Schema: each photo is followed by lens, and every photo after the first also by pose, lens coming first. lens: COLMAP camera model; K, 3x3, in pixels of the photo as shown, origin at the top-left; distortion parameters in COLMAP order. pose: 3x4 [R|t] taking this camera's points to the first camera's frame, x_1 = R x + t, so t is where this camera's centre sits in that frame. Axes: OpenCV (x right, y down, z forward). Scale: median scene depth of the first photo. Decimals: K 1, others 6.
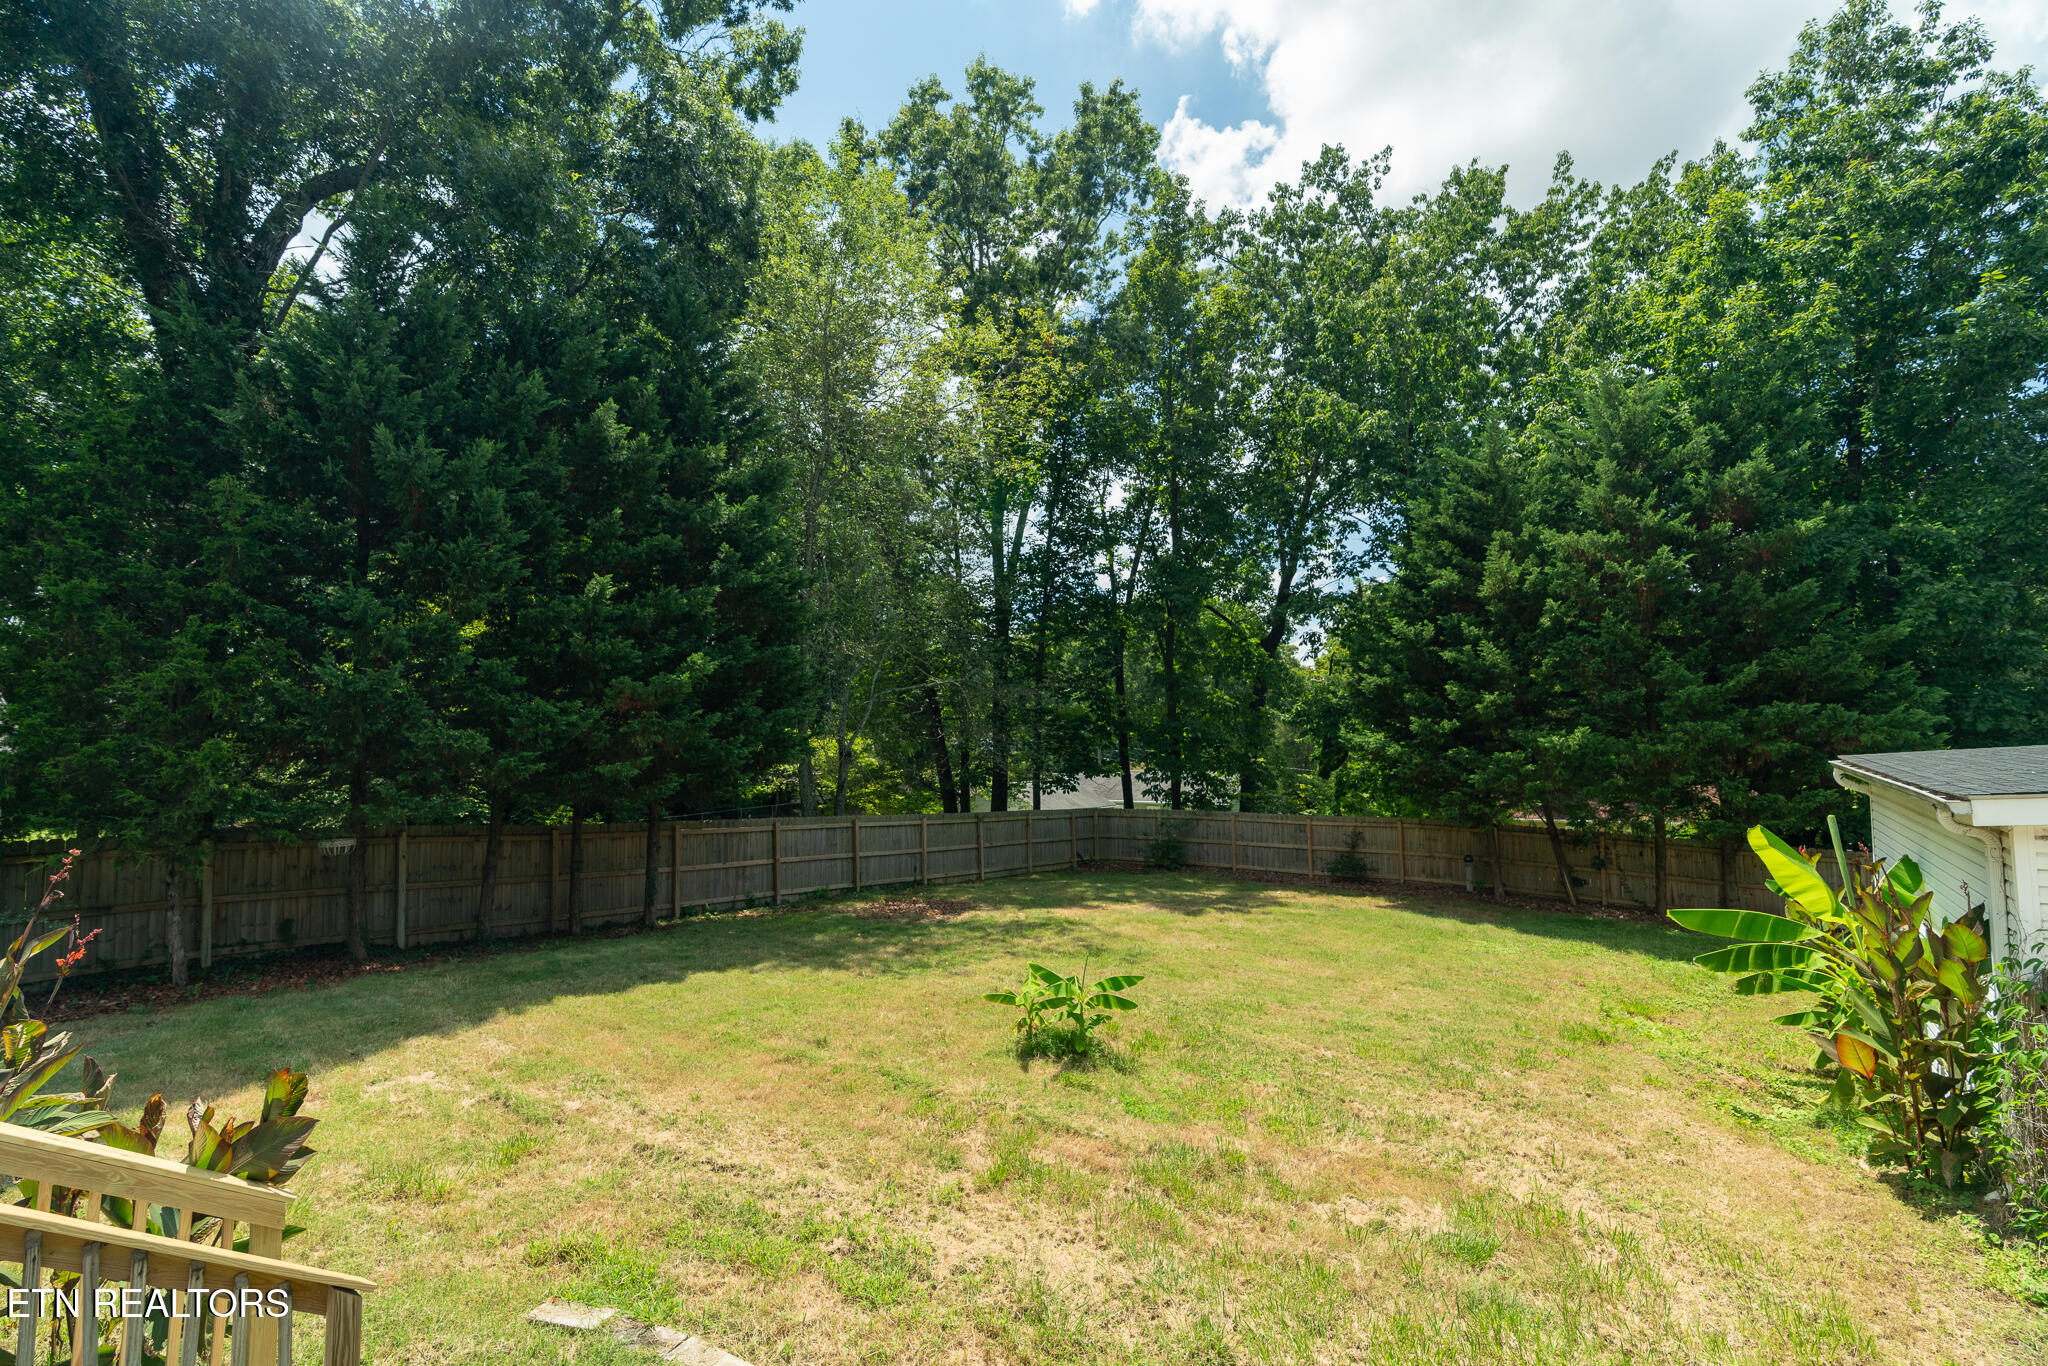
lens RADIAL K [[922.6, 0, 1016.2], [0, 922.6, 680.0], [0, 0, 1]] dist [-0.010417, 0.001636]
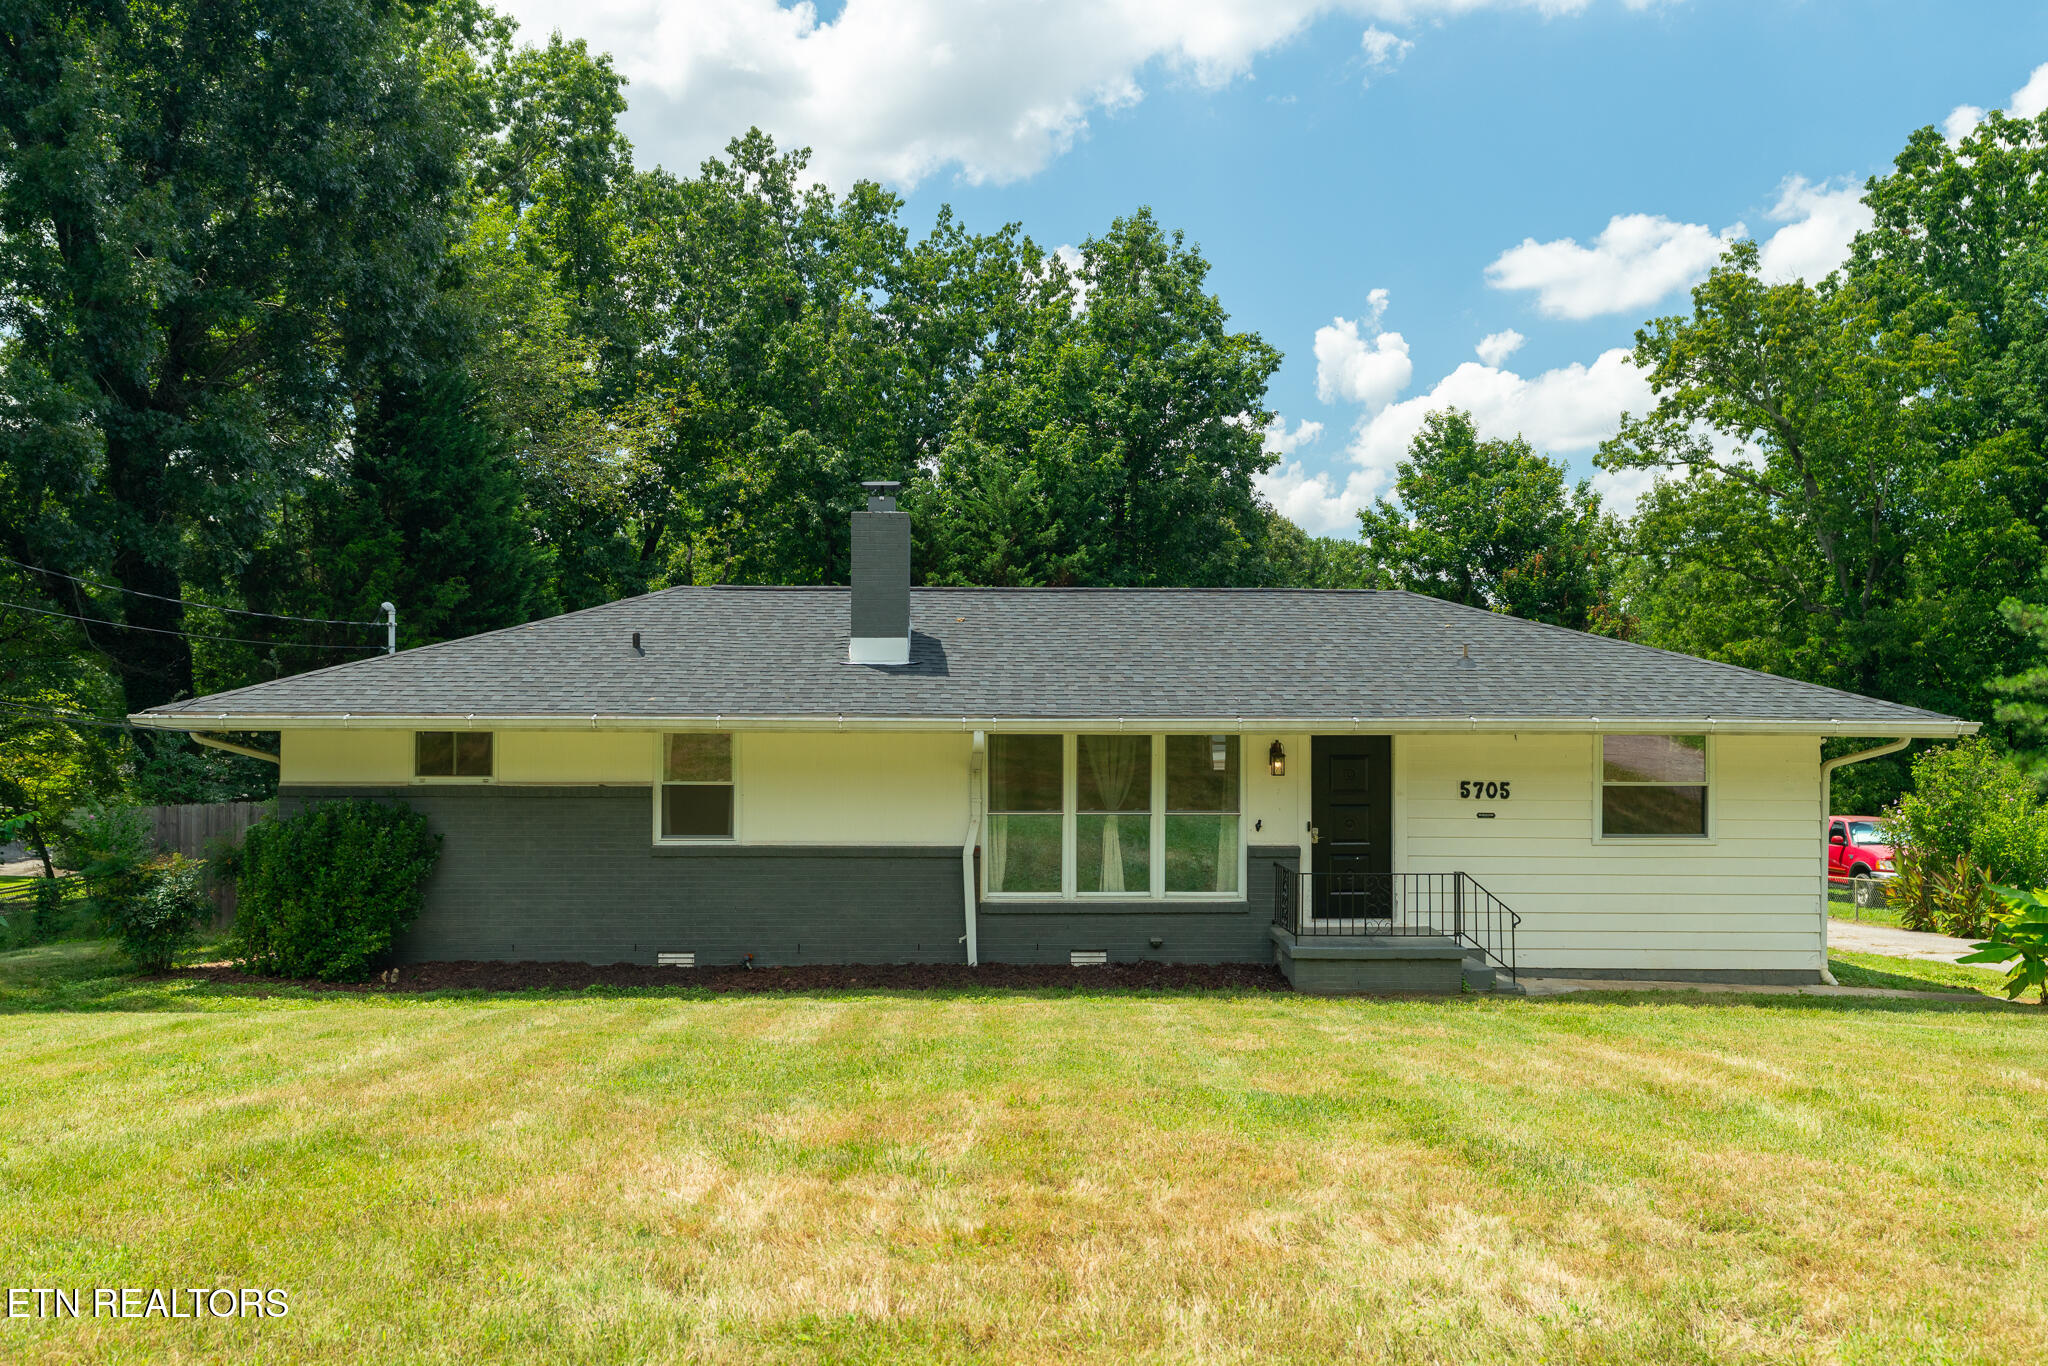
lens RADIAL K [[1707.8, 0, 1007.4], [0, 1707.8, 671.9], [0, 0, 1]] dist [0.009488, -0.000851]
pose [[0.755008, 0.025382, 0.655224, -1.026893], [-0.061258, 0.997611, 0.031941, -0.099298], [-0.652848, -0.064254, 0.754759, -0.979431]]
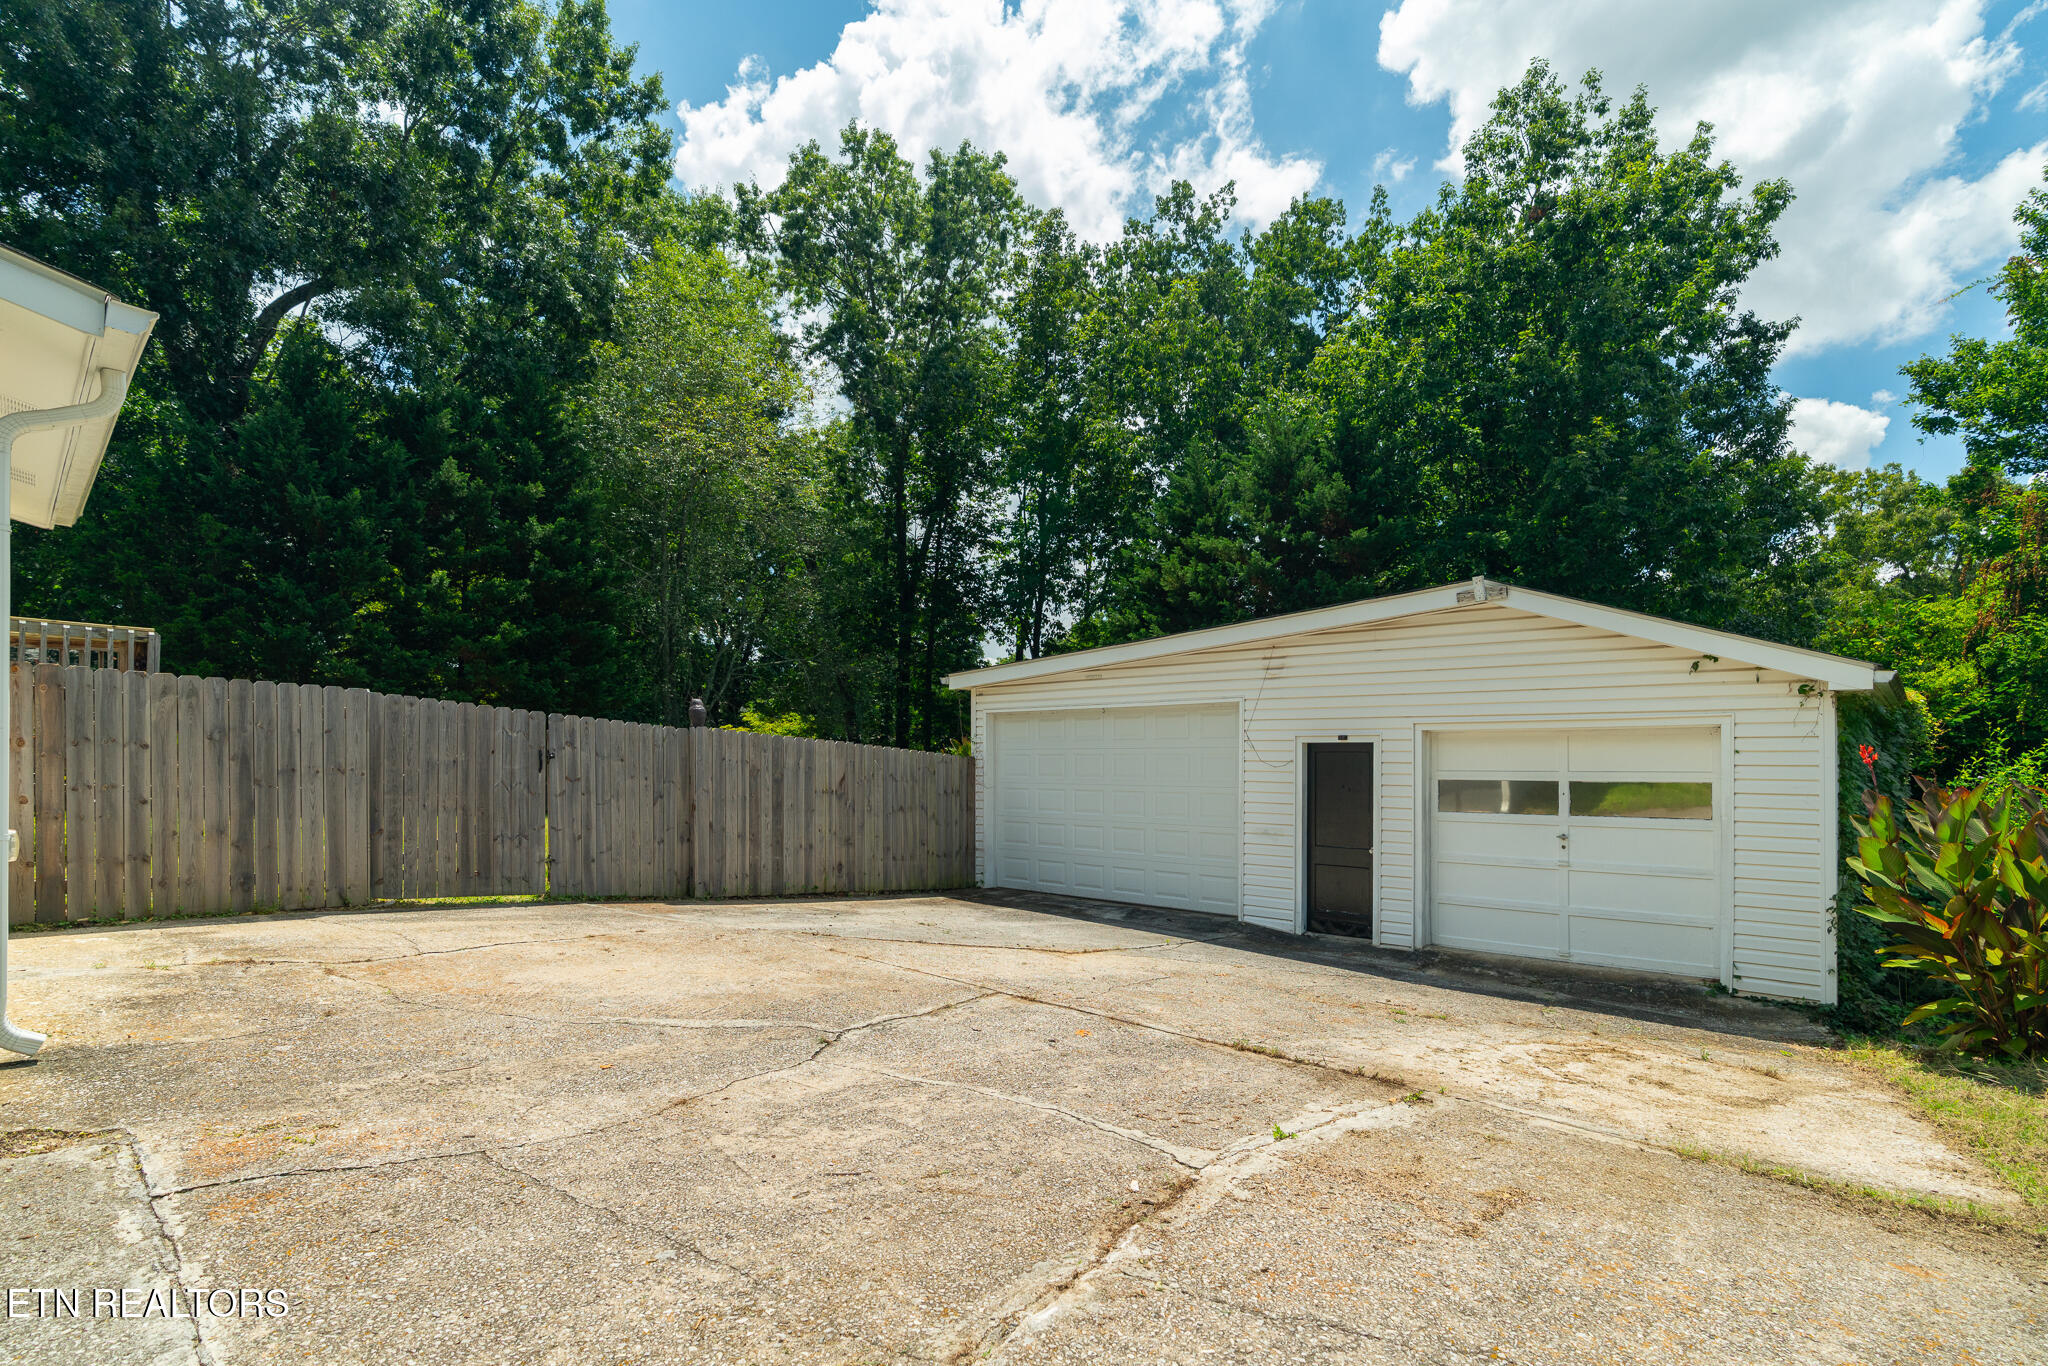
lens RADIAL K [[1005.0, 0, 1016.8], [0, 1005.0, 733.9], [0, 0, 1]] dist [-0.000462, -0.000438]
pose [[0.995114, 0.015688, -0.097482, 0.421738], [-0.011602, 0.999036, 0.042345, 0.048285], [0.098052, -0.041007, 0.994336, -0.378007]]
